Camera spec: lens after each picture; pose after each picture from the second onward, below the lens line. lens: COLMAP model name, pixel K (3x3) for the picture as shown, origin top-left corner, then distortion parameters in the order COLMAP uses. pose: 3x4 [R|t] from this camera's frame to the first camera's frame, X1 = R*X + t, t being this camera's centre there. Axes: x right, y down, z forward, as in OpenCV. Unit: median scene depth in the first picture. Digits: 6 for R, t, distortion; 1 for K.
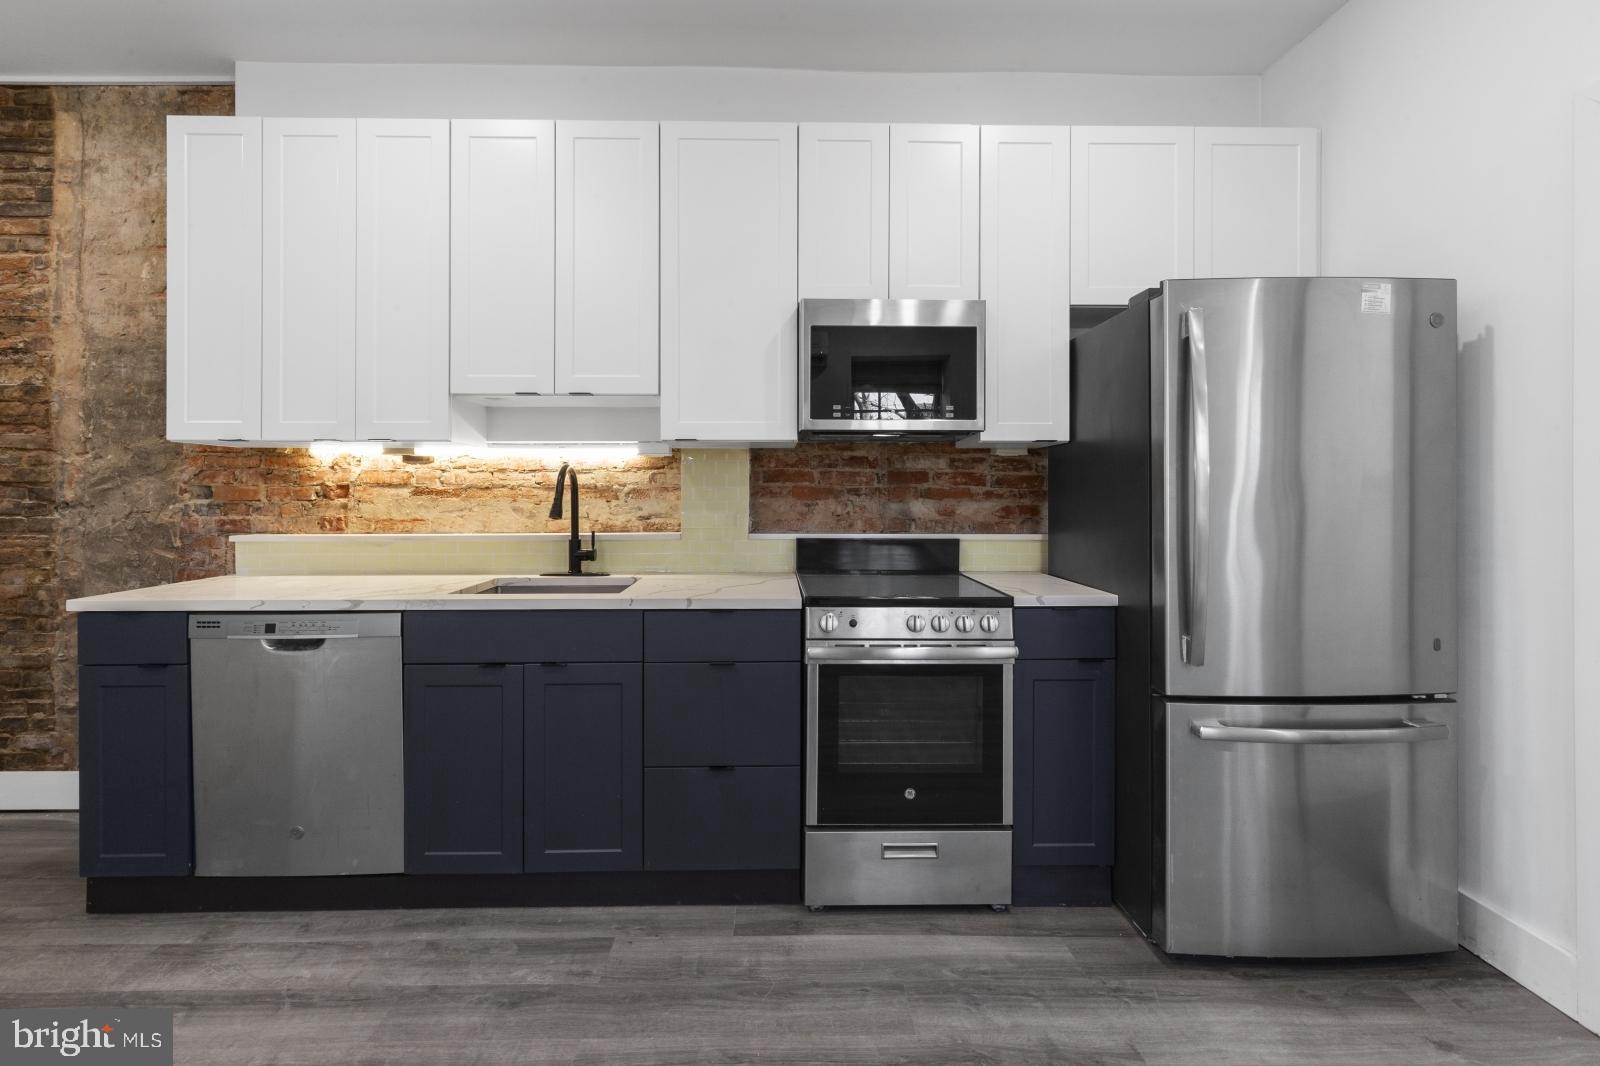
lens RADIAL K [[742.8, 0, 788.5], [0, 742.8, 495.5], [0, 0, 1]] dist [0.002565, -0.000154]
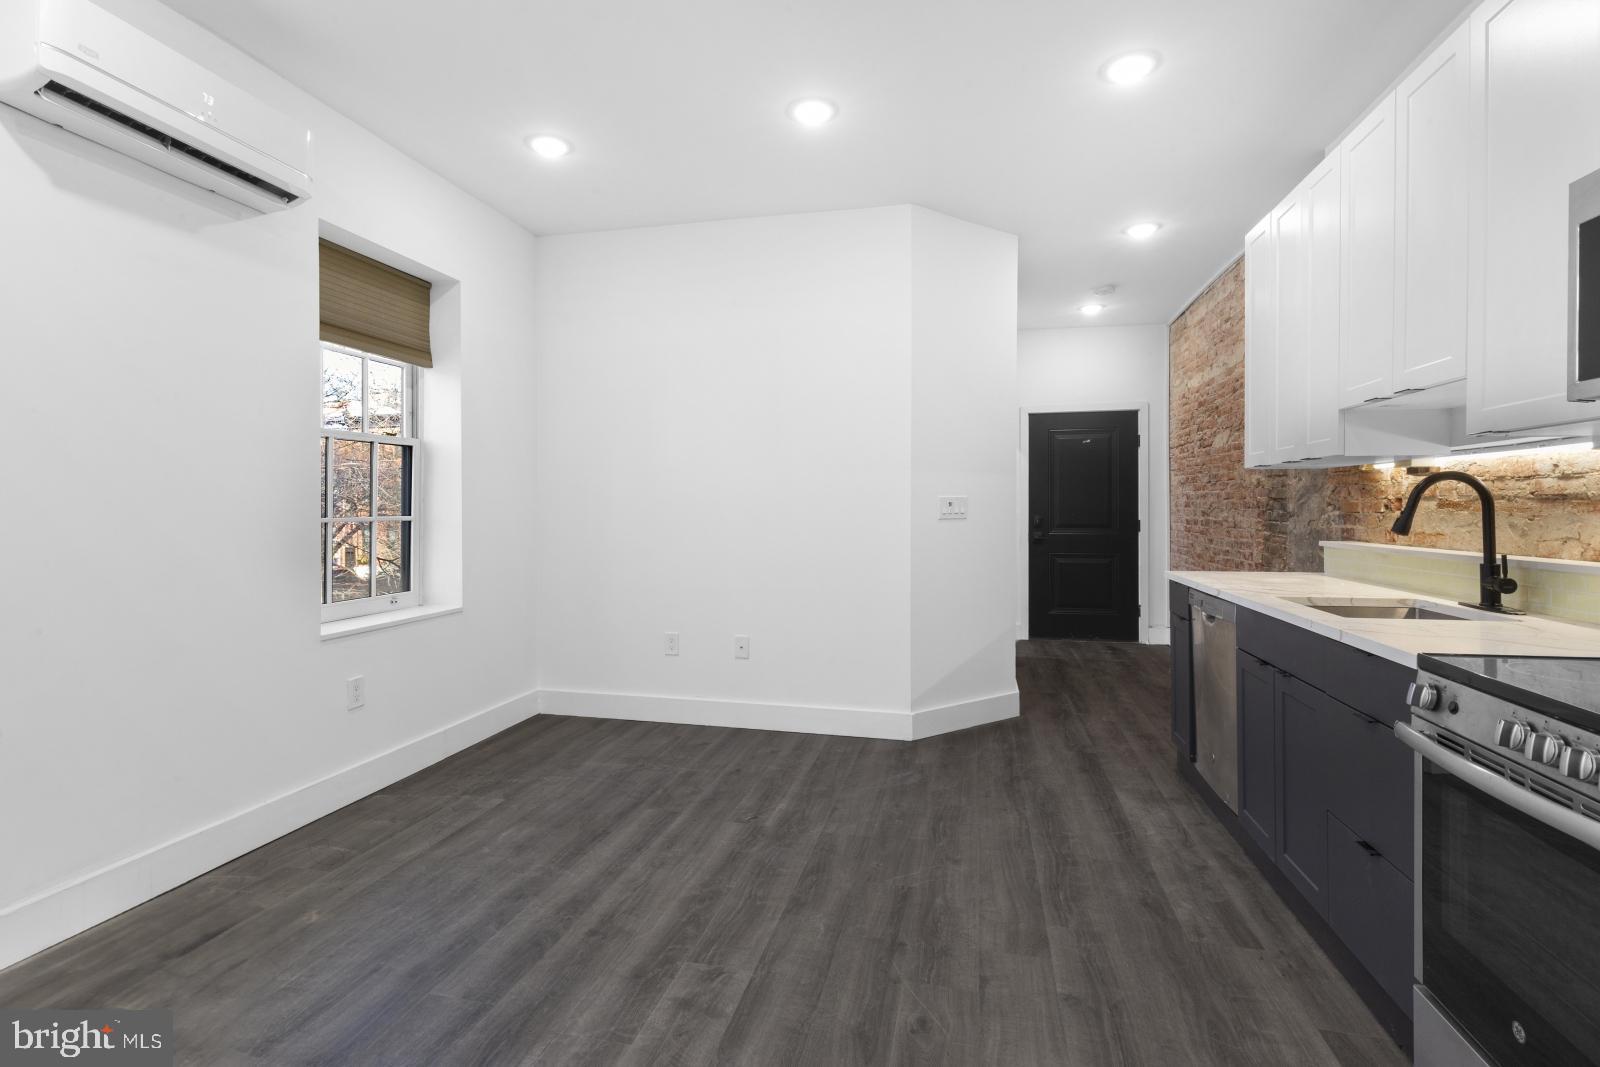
lens RADIAL K [[759.9, 0, 788.8], [0, 759.9, 510.2], [0, 0, 1]] dist [0.003824, -0.000431]
pose [[-0.250344, 0.004497, -0.968147, 0.646176], [-0.000515, 0.999988, 0.004778, -0.001850], [0.968157, 0.001695, -0.250339, 0.447088]]
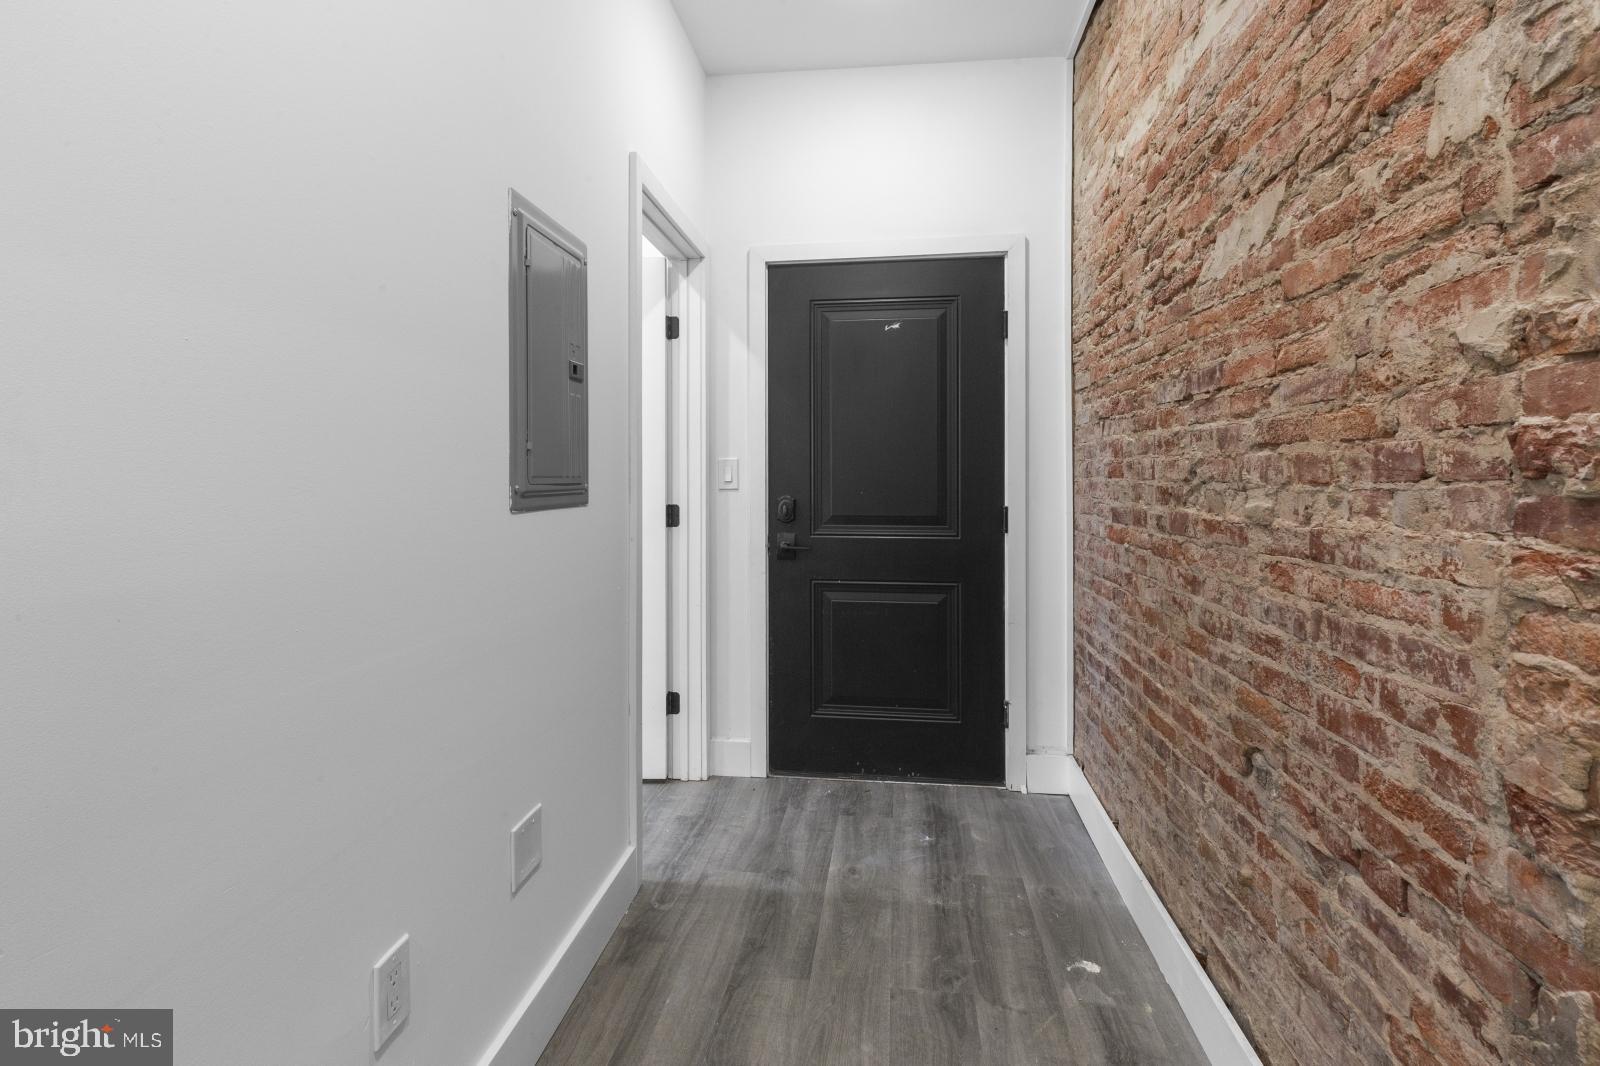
lens RADIAL K [[769.8, 0, 777.2], [0, 769.8, 477.9], [0, 0, 1]] dist [0.003737, -0.000874]
pose [[-0.163074, -0.000416, -0.986614, -0.804487], [-0.004478, 0.999990, 0.000318, 0.001439], [0.986604, 0.004470, -0.163074, 0.767241]]
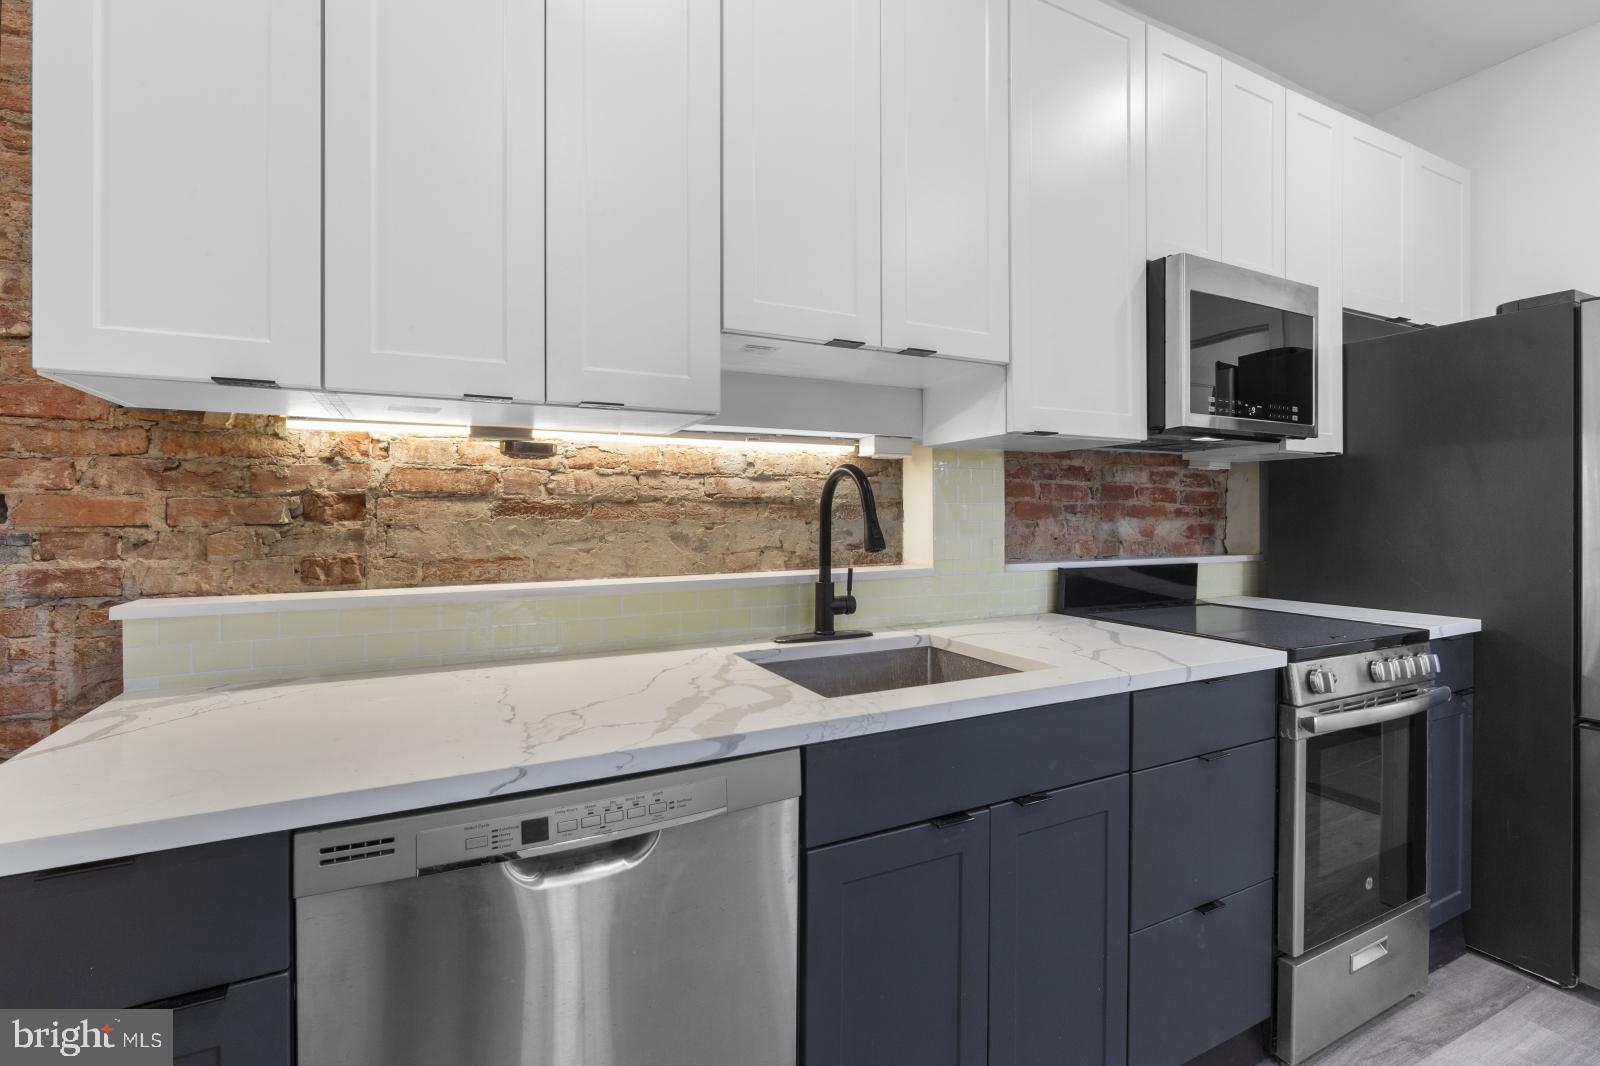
lens RADIAL K [[725.1, 0, 793.4], [0, 725.1, 517.6], [0, 0, 1]] dist [-0.000558, -0.000265]
pose [[0.900781, -0.003582, 0.434260, -0.546520], [0.002806, 0.999993, 0.002428, 0.001385], [-0.434266, -0.000969, 0.900784, 0.419079]]
